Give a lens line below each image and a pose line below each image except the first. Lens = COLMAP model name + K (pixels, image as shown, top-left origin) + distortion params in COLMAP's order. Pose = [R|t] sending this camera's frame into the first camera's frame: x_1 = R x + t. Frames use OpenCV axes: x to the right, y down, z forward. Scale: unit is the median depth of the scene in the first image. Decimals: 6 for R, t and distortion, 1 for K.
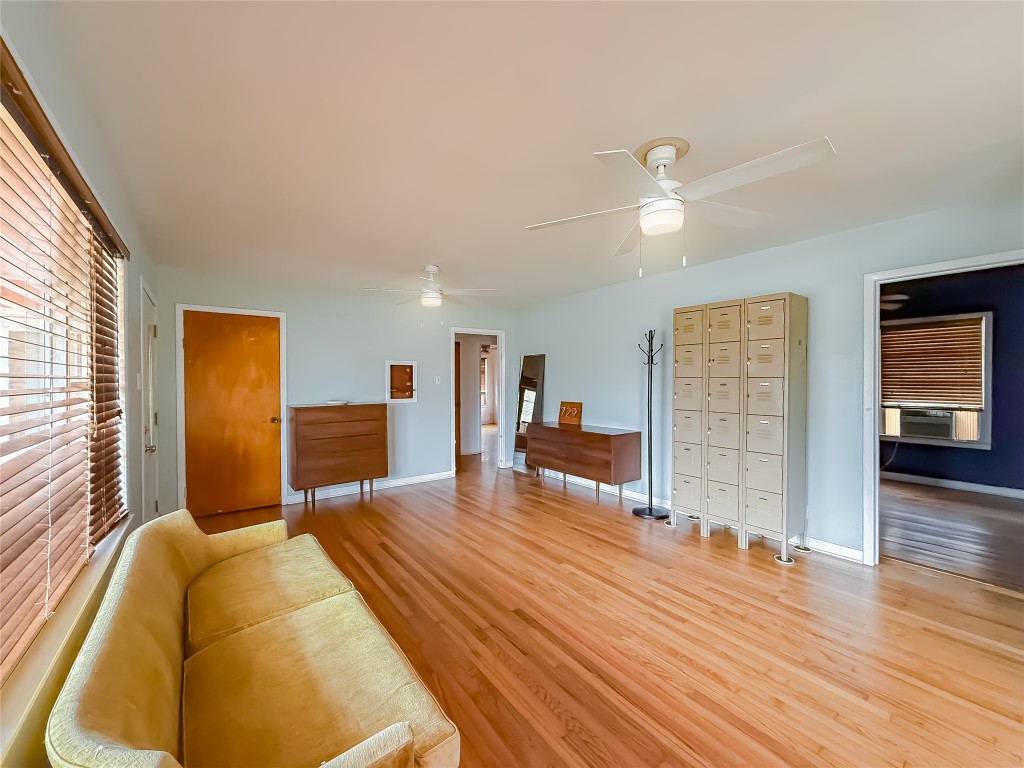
lens RADIAL K [[406.5, 0, 509.0], [0, 406.5, 385.4], [0, 0, 1]] dist [0.003213, 0.000121]
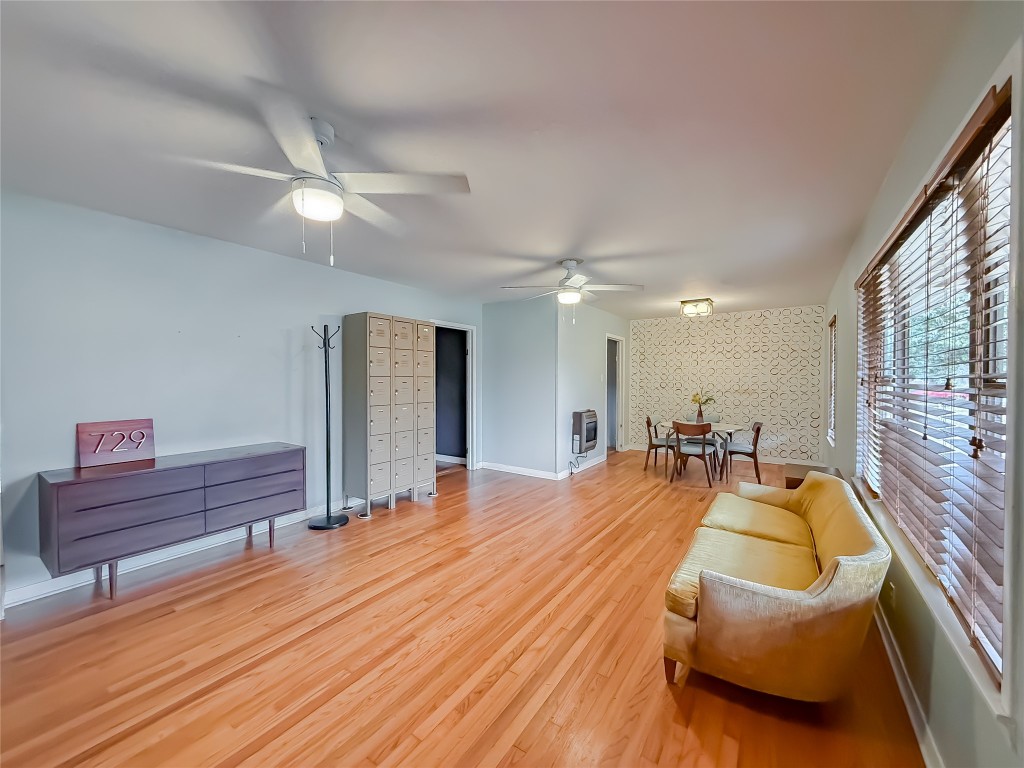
lens RADIAL K [[406.5, 0, 508.4], [0, 406.5, 380.7], [0, 0, 1]] dist [0.003213, 0.000121]
pose [[-0.320465, -0.002587, 0.947257, -0.785478], [0.013449, 0.999883, 0.007280, -0.011043], [-0.947165, 0.015072, -0.320392, 1.083010]]
